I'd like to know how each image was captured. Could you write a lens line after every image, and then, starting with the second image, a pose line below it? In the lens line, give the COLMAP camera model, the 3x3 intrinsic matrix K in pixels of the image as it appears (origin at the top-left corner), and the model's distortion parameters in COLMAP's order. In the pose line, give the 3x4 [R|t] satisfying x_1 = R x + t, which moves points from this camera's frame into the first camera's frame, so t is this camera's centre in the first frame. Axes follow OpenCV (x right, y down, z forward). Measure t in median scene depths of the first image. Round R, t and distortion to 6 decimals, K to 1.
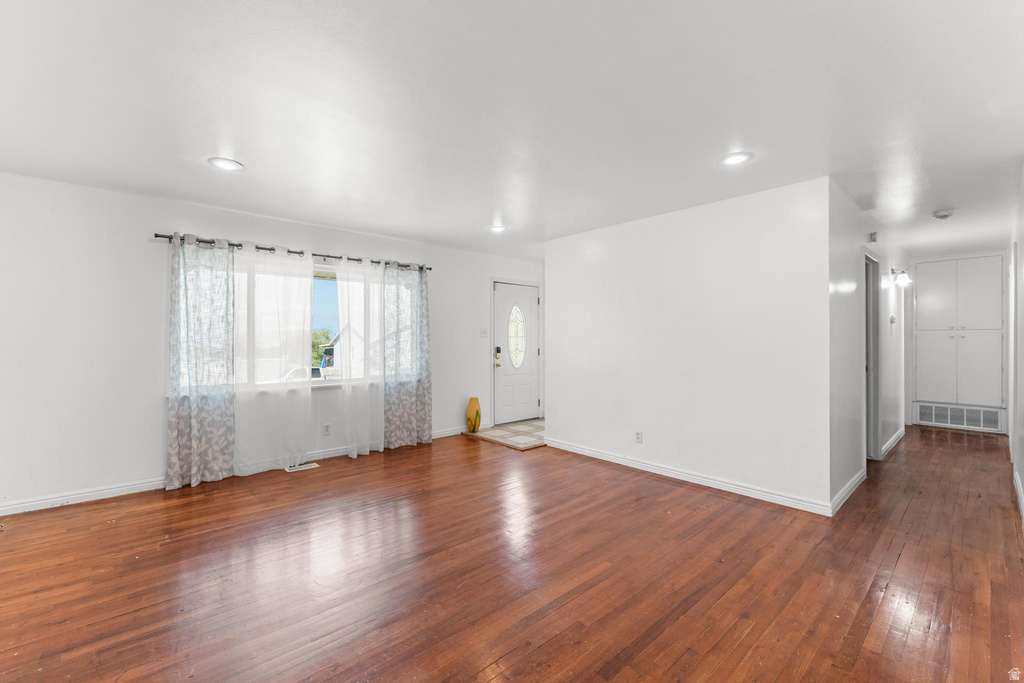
lens RADIAL K [[422.2, 0, 490.3], [0, 422.2, 339.2], [0, 0, 1]] dist [-0.000476, -0.000131]
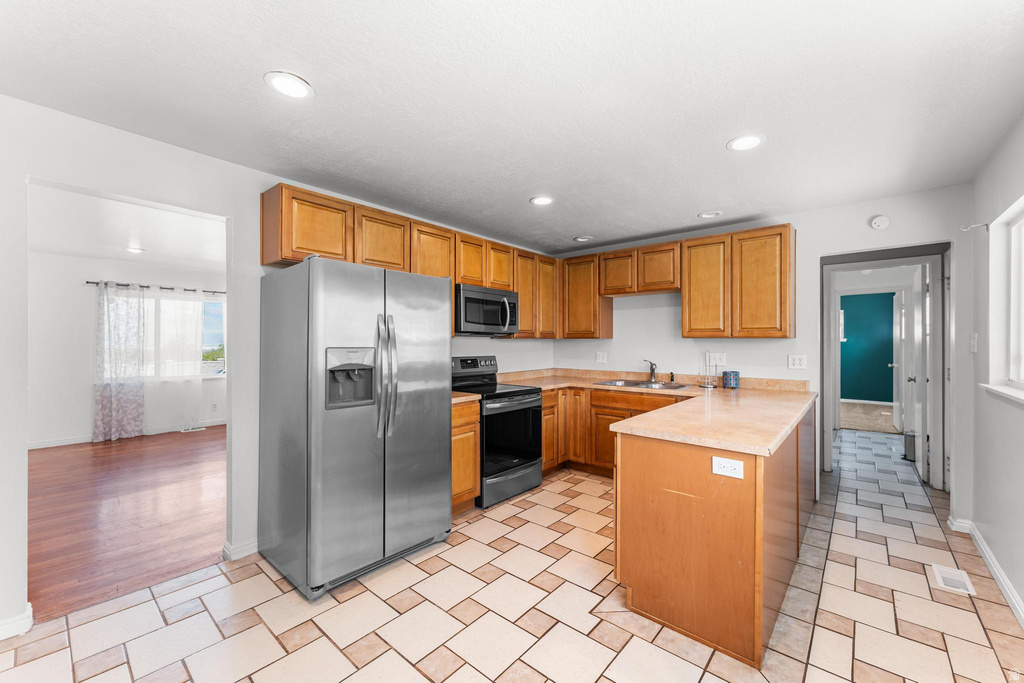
lens RADIAL K [[409.4, 0, 507.9], [0, 409.4, 340.6], [0, 0, 1]] dist [0.001848, 0.000050]
pose [[0.989530, 0.003988, 0.144274, 0.529794], [-0.003666, 0.999990, -0.002497, -0.026801], [-0.144283, 0.001942, 0.989535, -0.725189]]
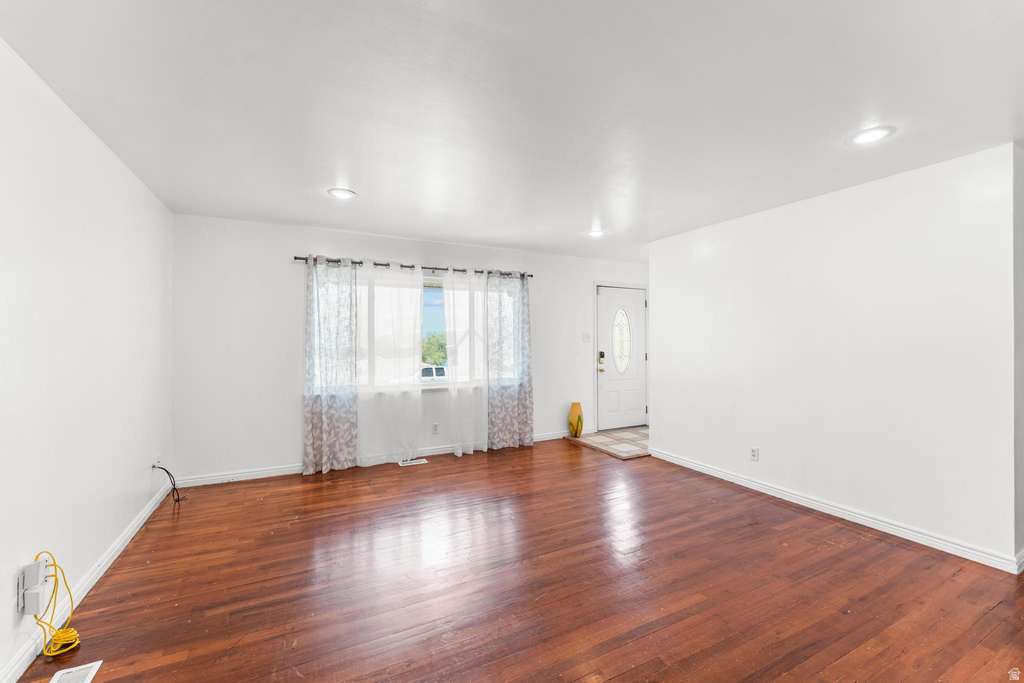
lens RADIAL K [[411.2, 0, 508.1], [0, 411.2, 340.3], [0, 0, 1]] dist [-0.001135, 0.000371]
pose [[0.971878, -0.002011, -0.235474, 0.052003], [0.002203, 0.999997, 0.000555, -0.015306], [0.235473, -0.001059, 0.971880, 0.023206]]
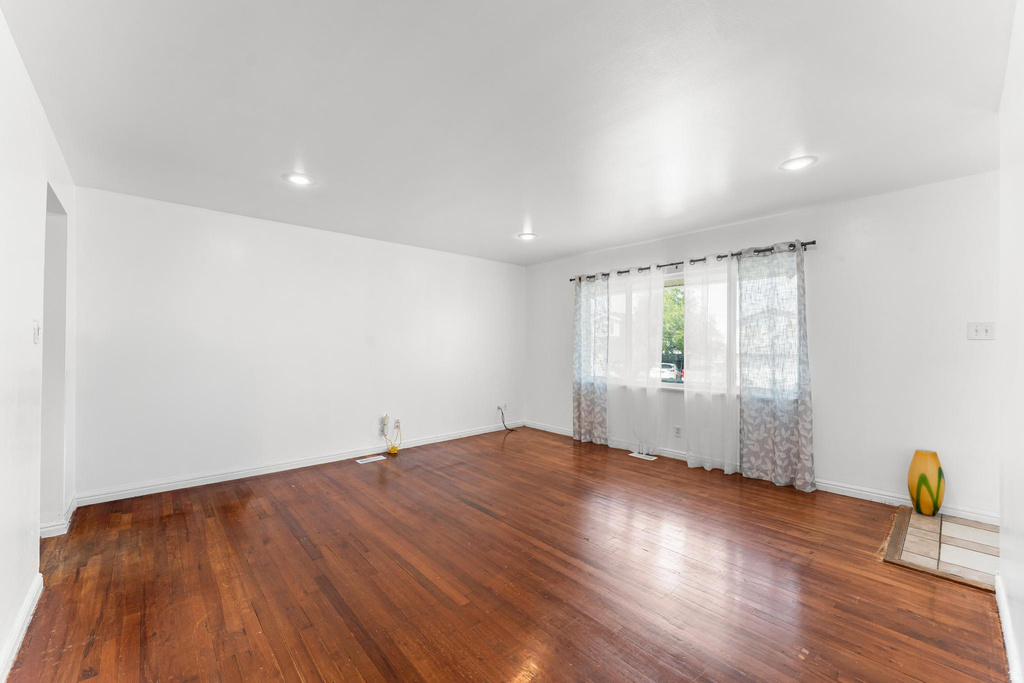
lens RADIAL K [[409.4, 0, 507.9], [0, 409.4, 340.6], [0, 0, 1]] dist [0.001848, 0.000050]
pose [[0.025526, -0.002548, -0.999671, 0.736194], [0.007183, 0.999971, -0.002365, -0.010666], [0.999648, -0.007120, 0.025544, 0.683509]]
